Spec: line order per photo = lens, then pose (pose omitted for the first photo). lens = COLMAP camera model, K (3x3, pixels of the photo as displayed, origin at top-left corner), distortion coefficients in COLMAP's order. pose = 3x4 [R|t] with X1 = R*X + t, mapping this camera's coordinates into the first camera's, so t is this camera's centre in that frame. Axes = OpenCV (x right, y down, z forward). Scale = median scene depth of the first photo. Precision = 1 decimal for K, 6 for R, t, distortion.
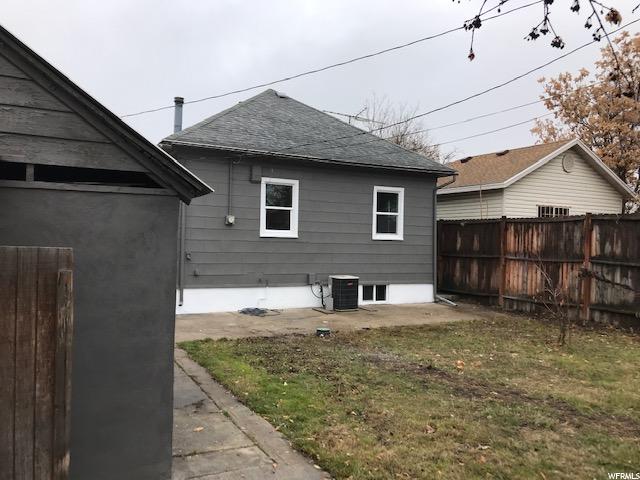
lens RADIAL K [[517.8, 0, 320.4], [0, 517.8, 239.7], [0, 0, 1]] dist [0.006398, -0.001406]
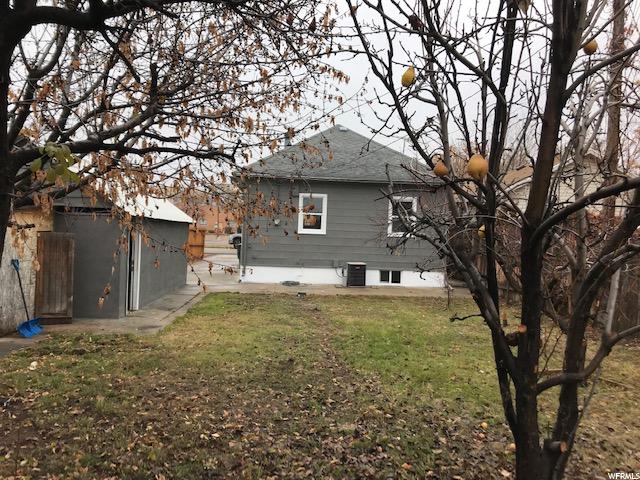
lens RADIAL K [[517.8, 0, 319.5], [0, 517.8, 240.9], [0, 0, 1]] dist [0.006398, -0.001406]
pose [[0.911262, 0.013225, -0.411615, 0.528739], [-0.012091, 0.999913, 0.005359, 0.006211], [0.411650, 0.000094, 0.911342, -0.309480]]
